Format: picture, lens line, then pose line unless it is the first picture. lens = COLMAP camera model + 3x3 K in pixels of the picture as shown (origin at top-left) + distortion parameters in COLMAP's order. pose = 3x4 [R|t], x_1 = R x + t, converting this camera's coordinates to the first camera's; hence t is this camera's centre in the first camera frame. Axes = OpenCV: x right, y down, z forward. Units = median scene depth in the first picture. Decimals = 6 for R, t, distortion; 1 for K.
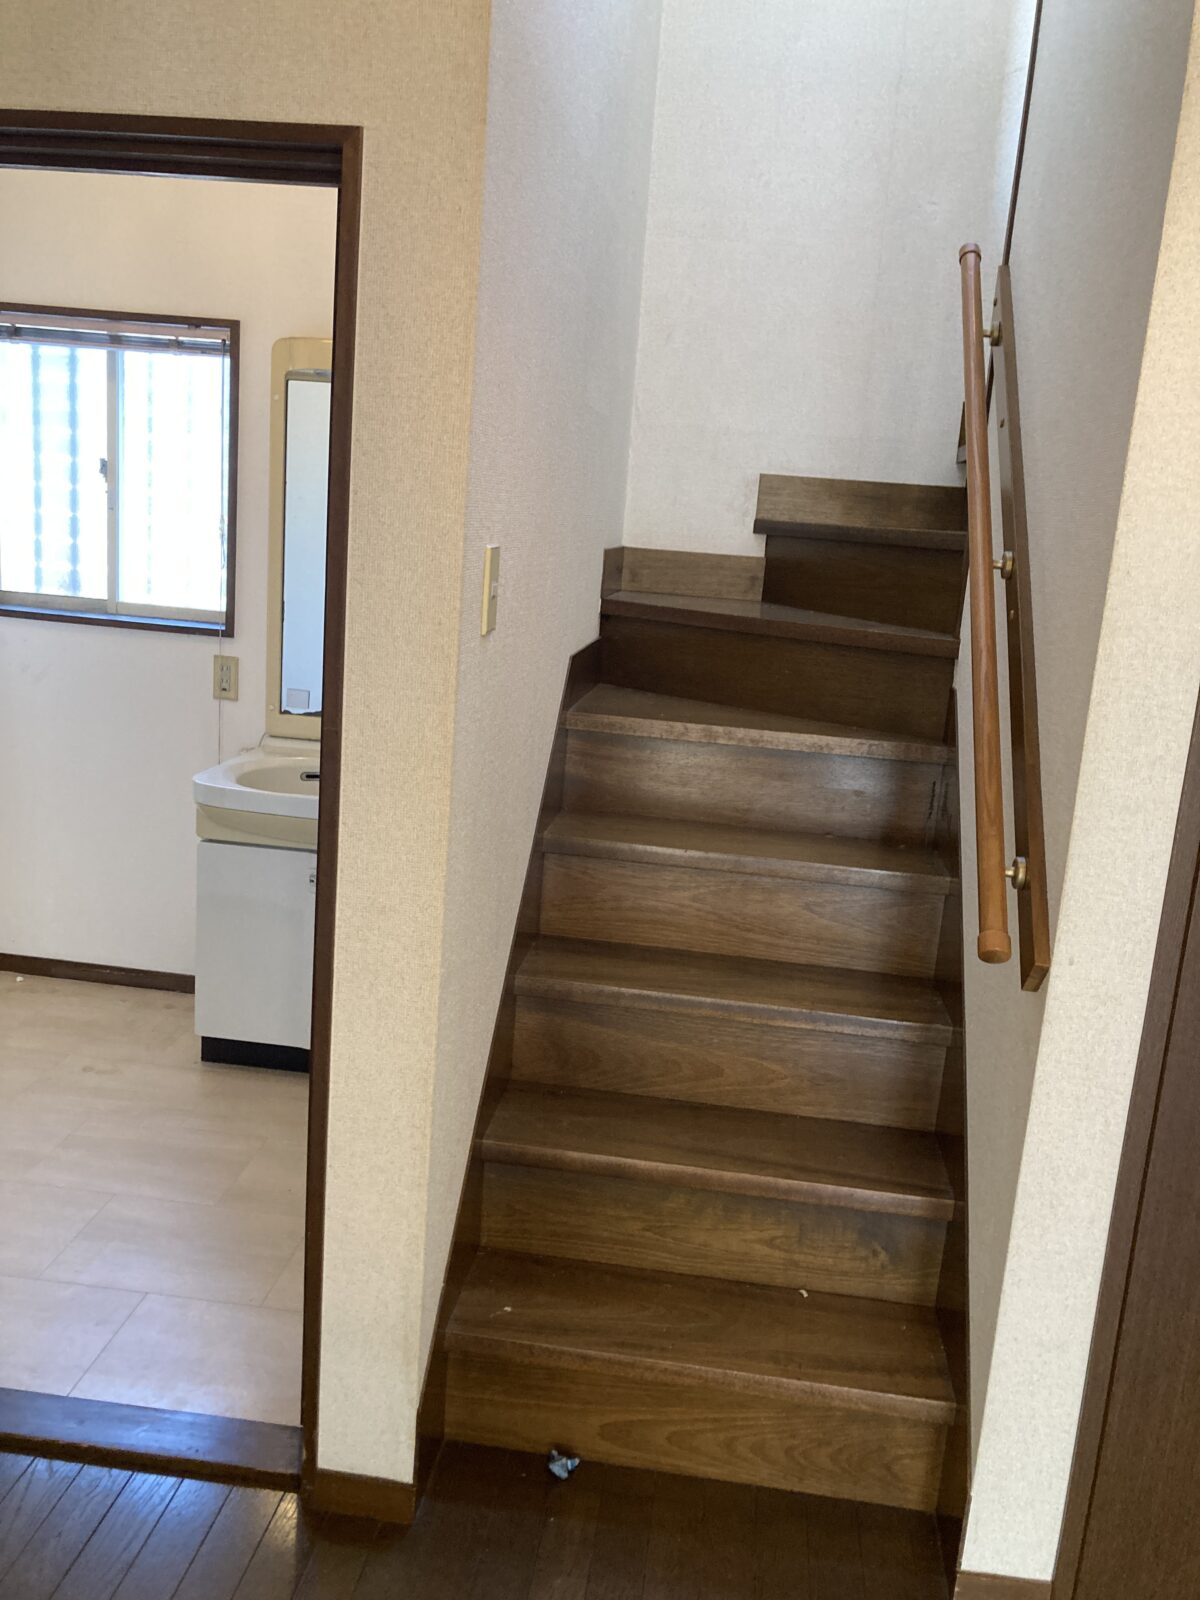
lens RADIAL K [[1309.6, 0, 612.5], [0, 1309.6, 784.7], [0, 0, 1]] dist [0.030745, -0.024155]
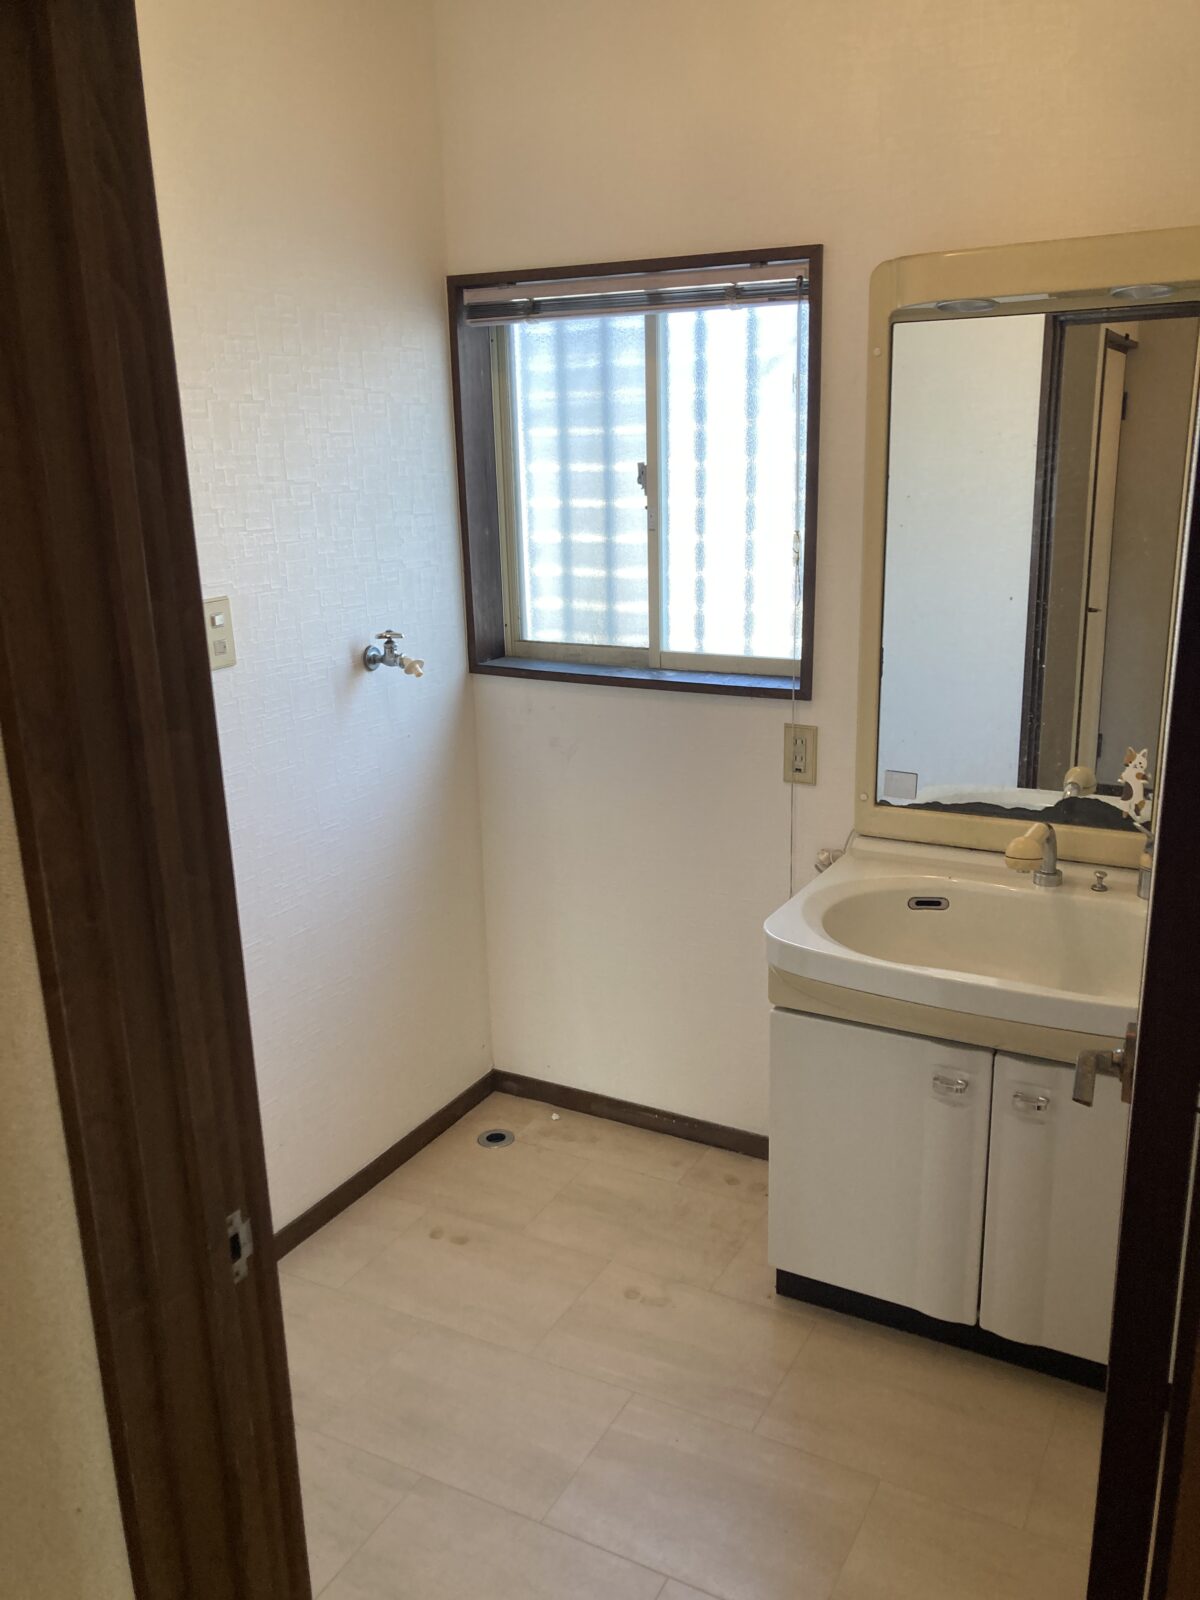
lens RADIAL K [[1309.6, 0, 609.0], [0, 1309.6, 814.0], [0, 0, 1]] dist [0.030745, -0.024155]
pose [[0.919670, 0.013859, -0.392448, -0.107616], [0.014515, 0.997494, 0.069239, -0.100905], [0.392425, -0.069373, 0.917164, 0.292901]]
